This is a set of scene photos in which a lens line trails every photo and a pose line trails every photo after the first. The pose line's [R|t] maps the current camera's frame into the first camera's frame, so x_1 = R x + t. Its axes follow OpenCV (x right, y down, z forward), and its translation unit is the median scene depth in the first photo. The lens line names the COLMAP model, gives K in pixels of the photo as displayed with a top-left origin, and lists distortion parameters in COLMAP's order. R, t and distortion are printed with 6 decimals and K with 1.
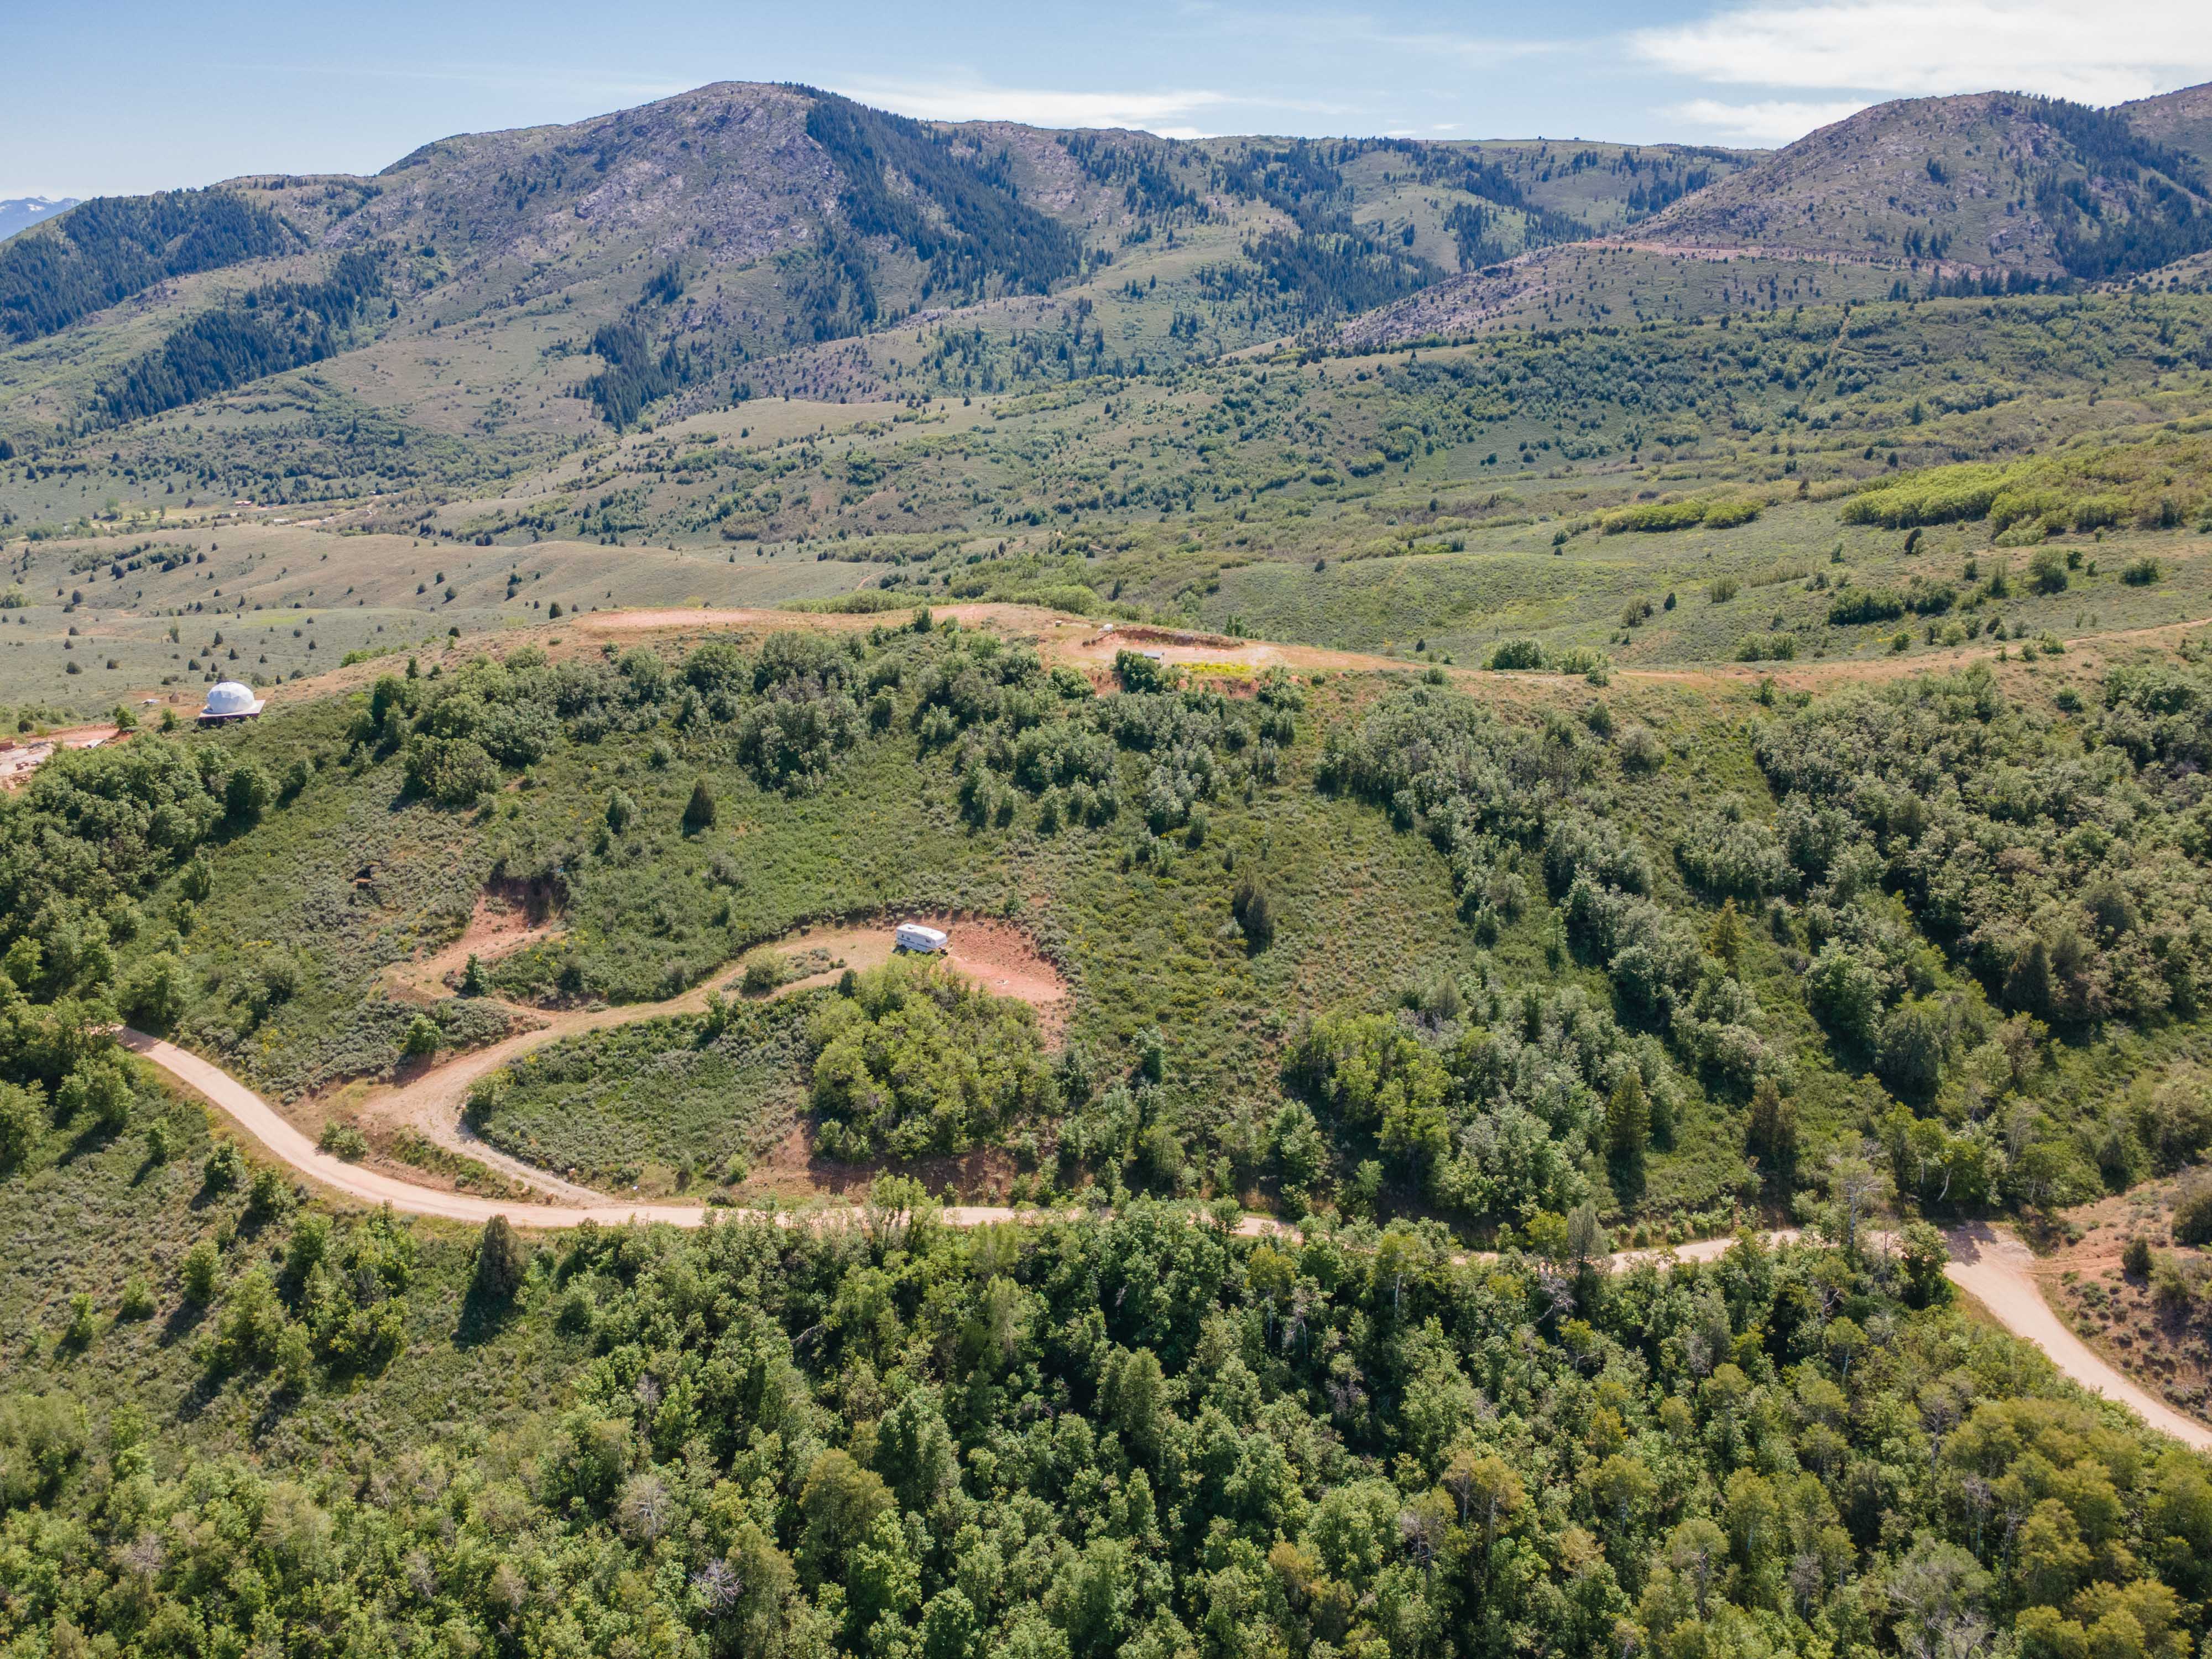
lens RADIAL K [[1624.9, 0, 1088.6], [0, 1624.9, 797.9], [0, 0, 1]] dist [0.021713, 0.051892]
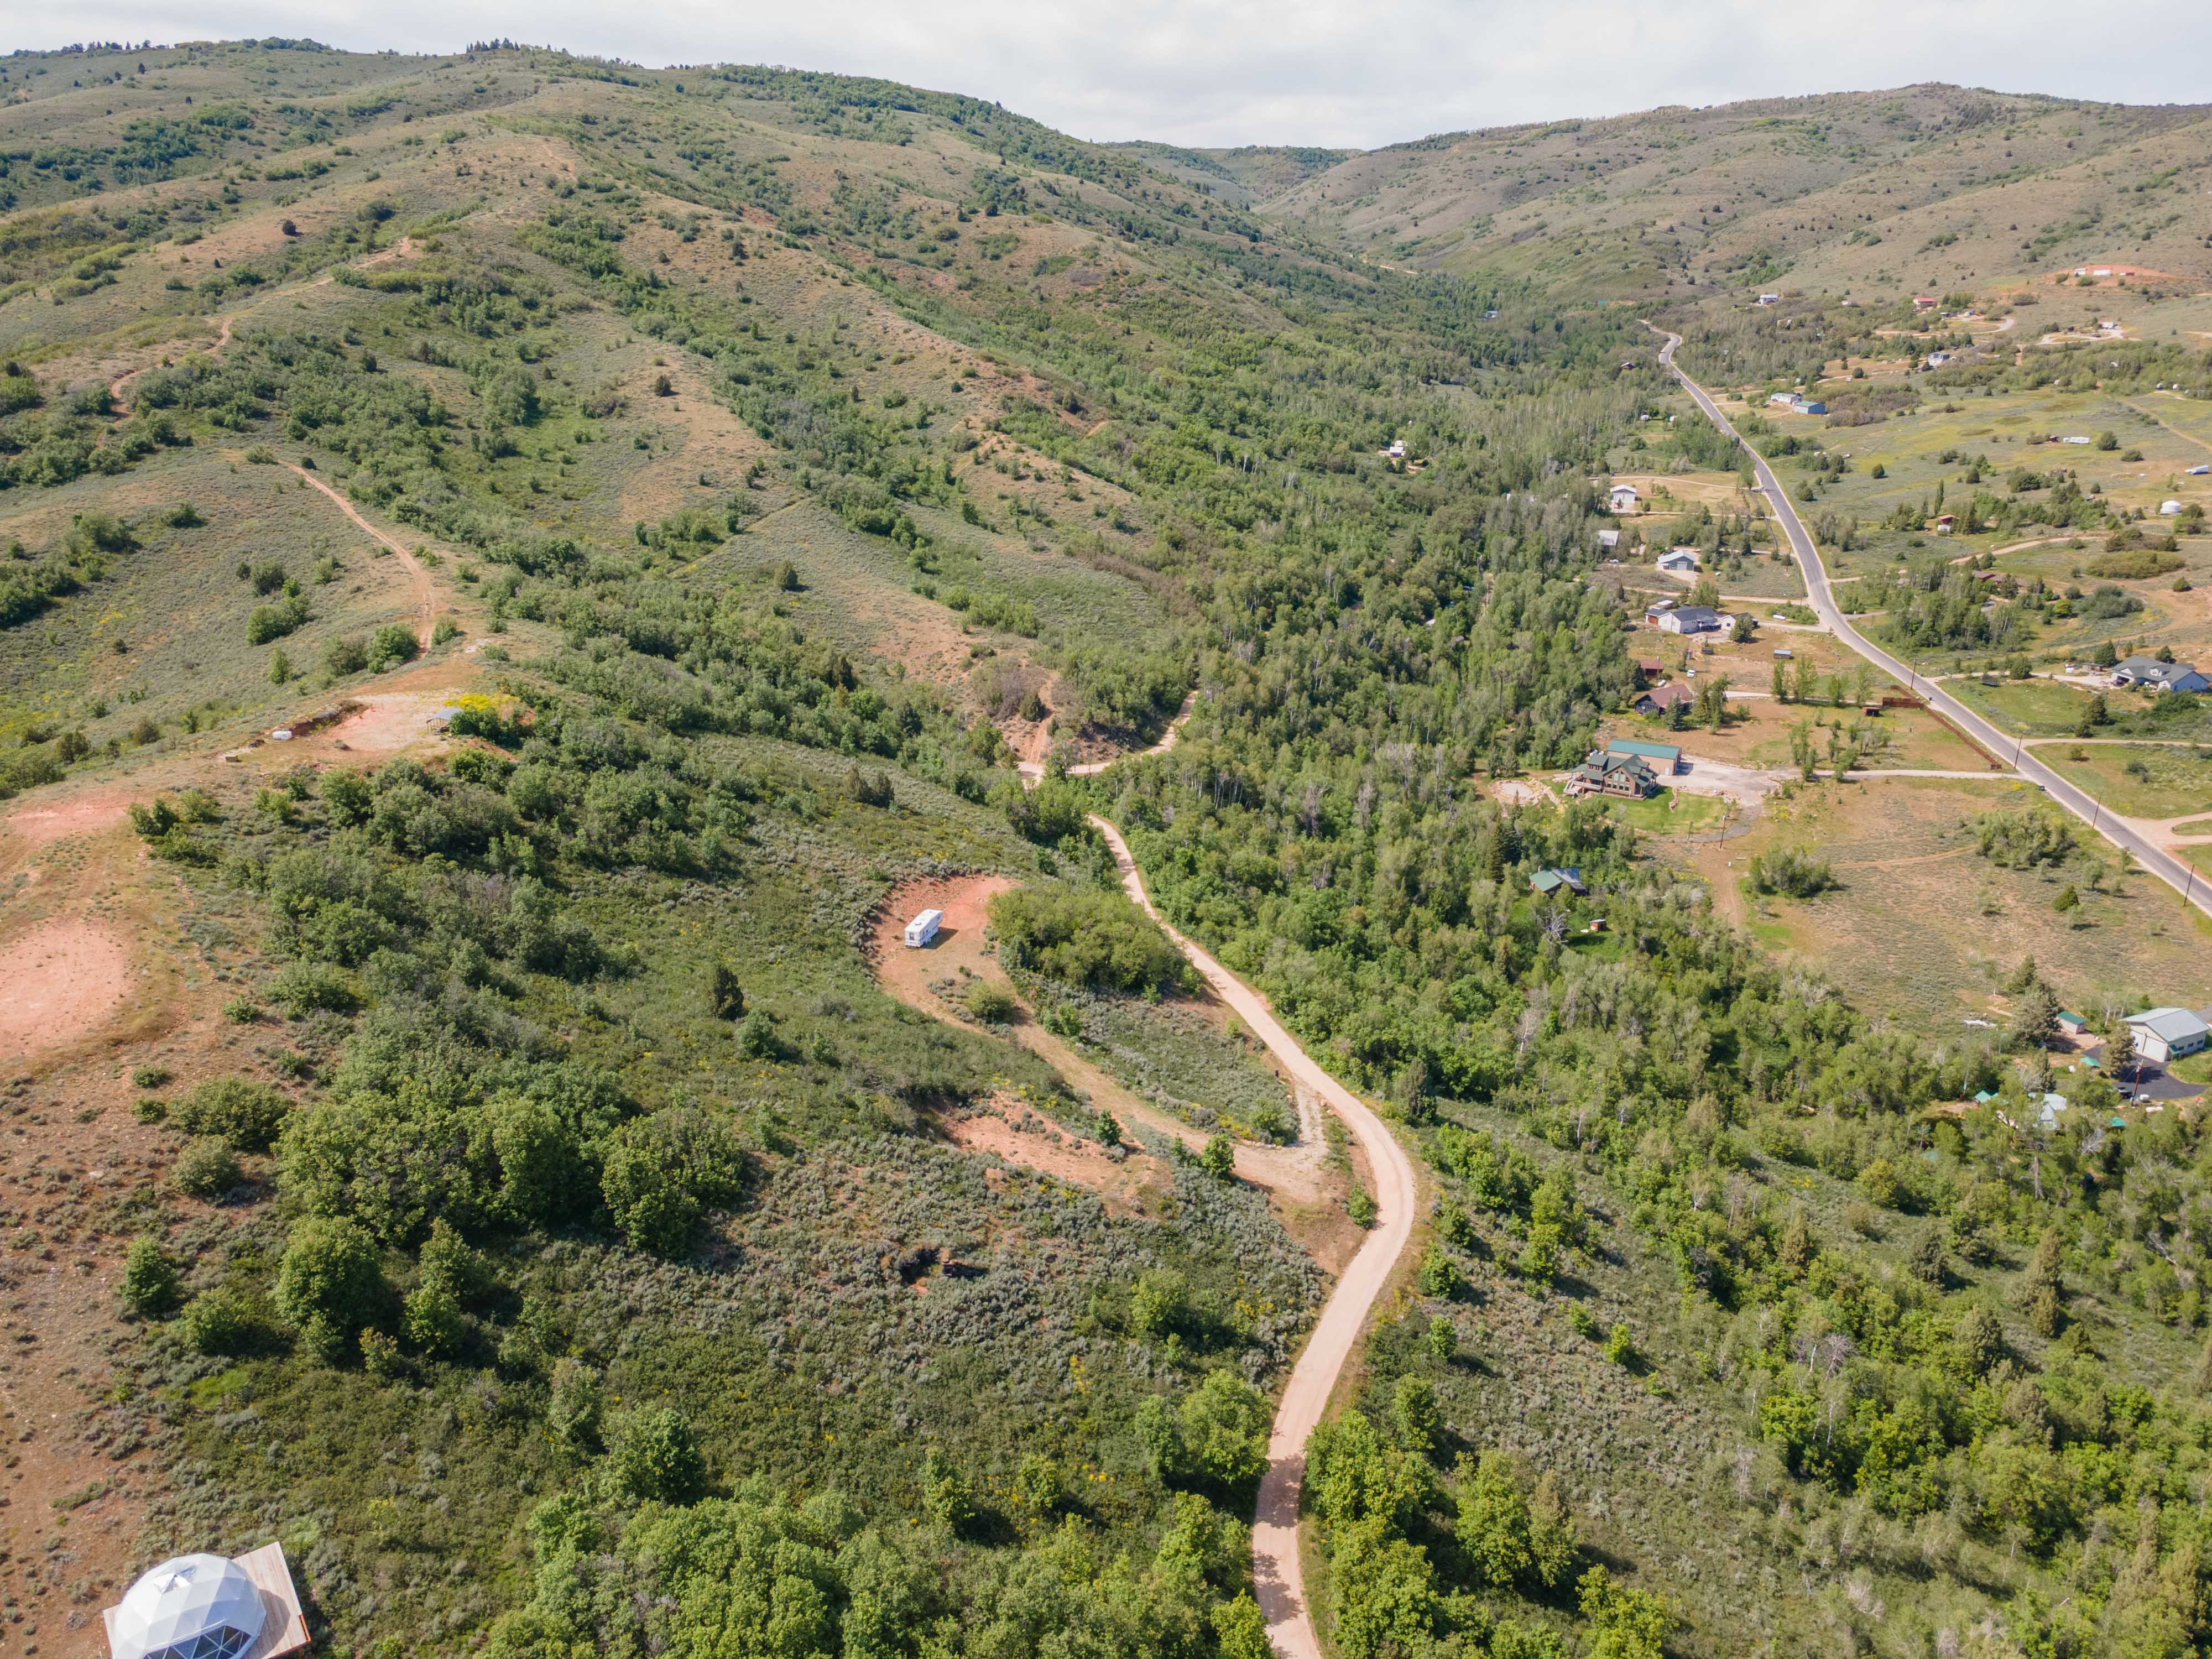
lens RADIAL K [[1588.8, 0, 1065.5], [0, 1588.8, 872.1], [0, 0, 1]] dist [0.047207, 0.003671]
pose [[-0.269505, -0.345158, 0.899018, -0.166948], [0.301587, 0.856347, 0.419184, -0.054810], [-0.914556, 0.384104, -0.126694, 0.173295]]
